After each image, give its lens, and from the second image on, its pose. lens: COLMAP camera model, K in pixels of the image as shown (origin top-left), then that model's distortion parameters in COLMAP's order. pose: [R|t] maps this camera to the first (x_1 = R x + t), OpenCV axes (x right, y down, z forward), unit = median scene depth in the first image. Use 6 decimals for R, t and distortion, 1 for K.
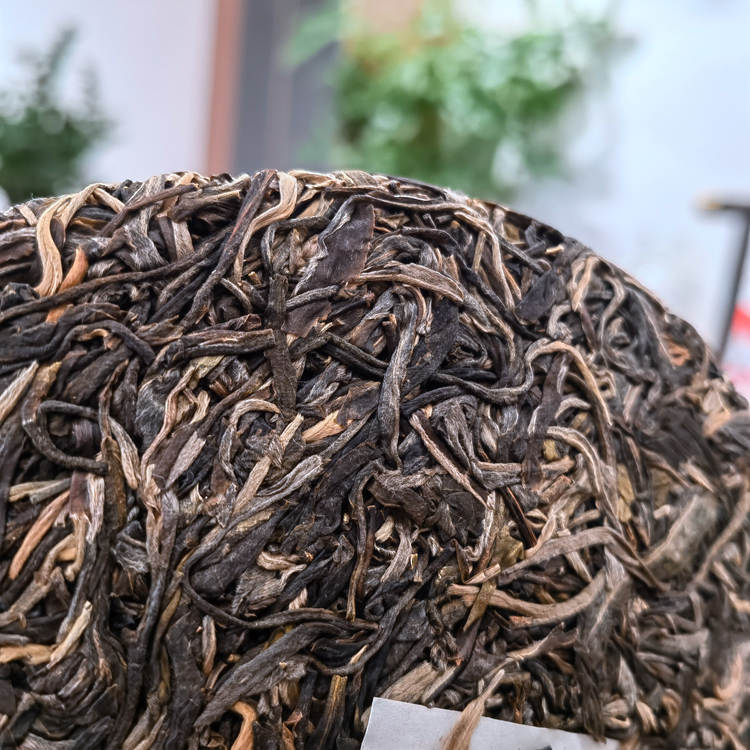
lens RADIAL K [[812.0, 0, 374.7], [0, 812.0, 373.3], [0, 0, 1]] dist [-0.016776, 0.000000]
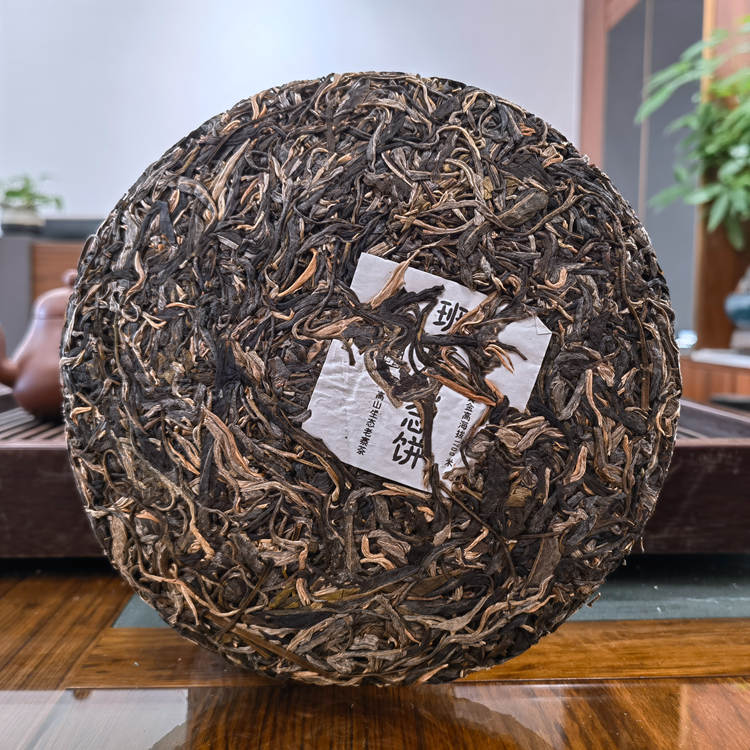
lens RADIAL K [[812.0, 0, 377.9], [0, 812.0, 376.1], [0, 0, 1]] dist [-0.016776, 0.000000]
pose [[0.898974, -0.041639, -0.436018, 1.176900], [0.009026, 0.997021, -0.076604, 0.994136], [0.437909, 0.064929, 0.896672, -1.332588]]
